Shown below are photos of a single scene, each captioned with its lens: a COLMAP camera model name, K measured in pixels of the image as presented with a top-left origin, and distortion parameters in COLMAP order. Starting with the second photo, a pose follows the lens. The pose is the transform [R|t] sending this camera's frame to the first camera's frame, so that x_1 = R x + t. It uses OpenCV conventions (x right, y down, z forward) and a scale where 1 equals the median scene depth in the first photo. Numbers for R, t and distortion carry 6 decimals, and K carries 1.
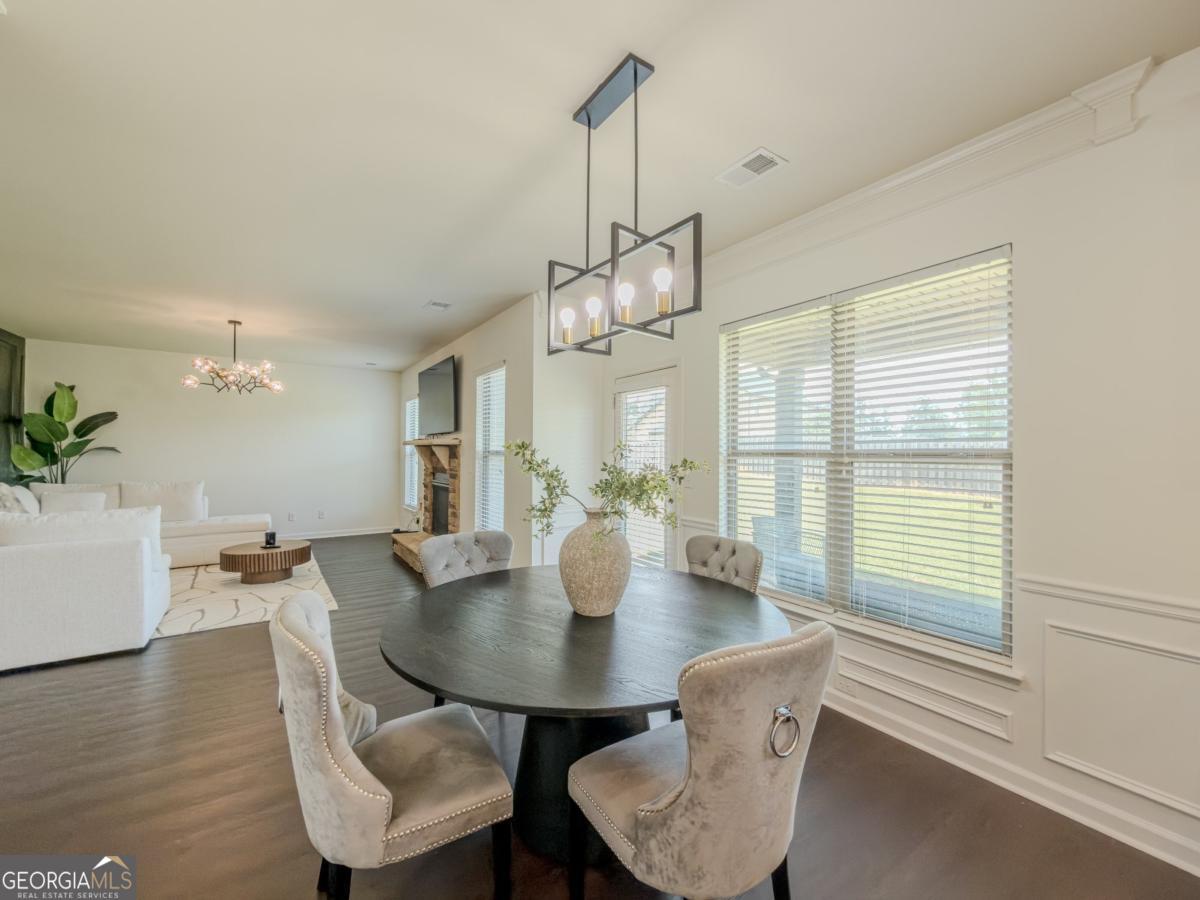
lens RADIAL K [[486.0, 0, 602.6], [0, 486.0, 451.3], [0, 0, 1]] dist [0.001751, 0.000261]
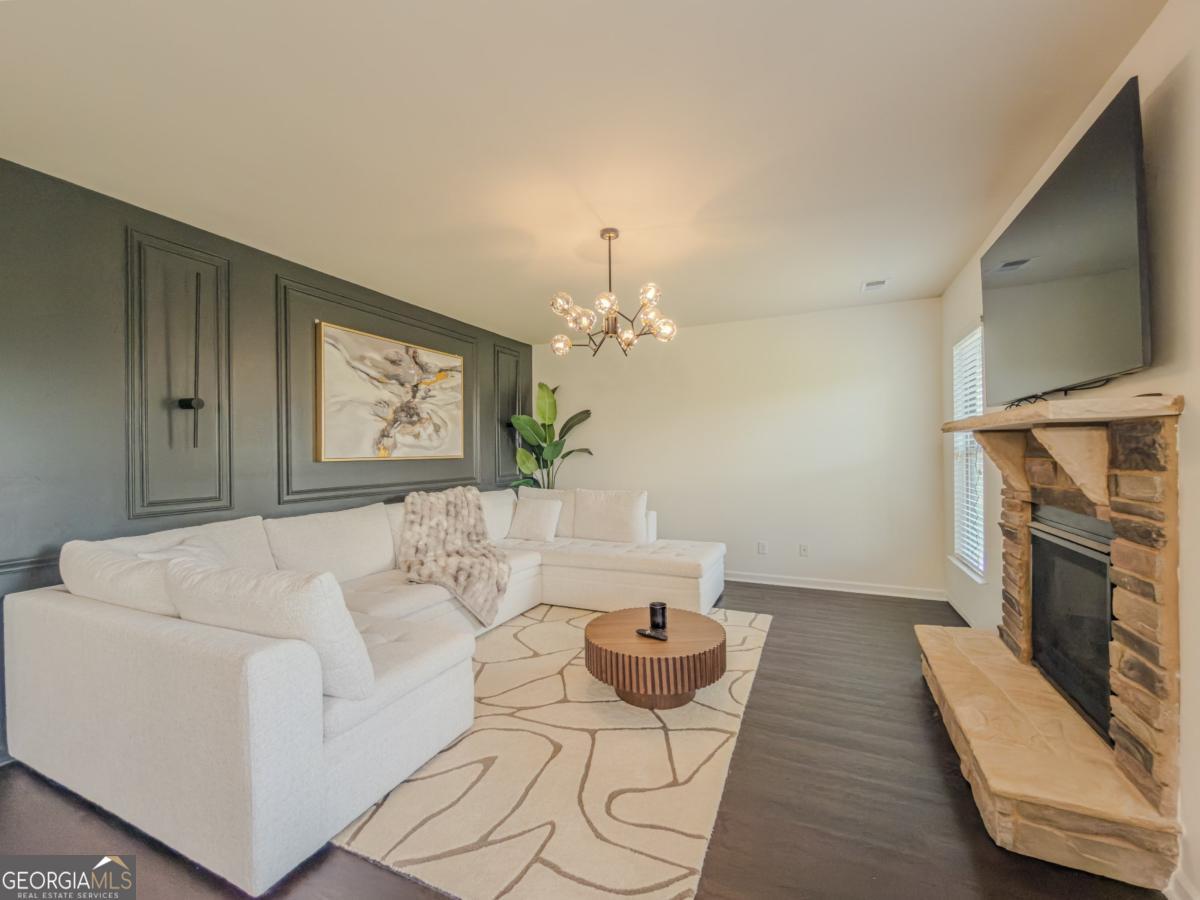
lens RADIAL K [[486.0, 0, 602.6], [0, 486.0, 451.3], [0, 0, 1]] dist [0.001751, 0.000261]
pose [[0.513139, -0.012518, -0.858214, -0.222114], [0.017723, 0.999835, -0.003986, 0.000675], [0.858123, -0.013165, 0.513276, 0.592257]]
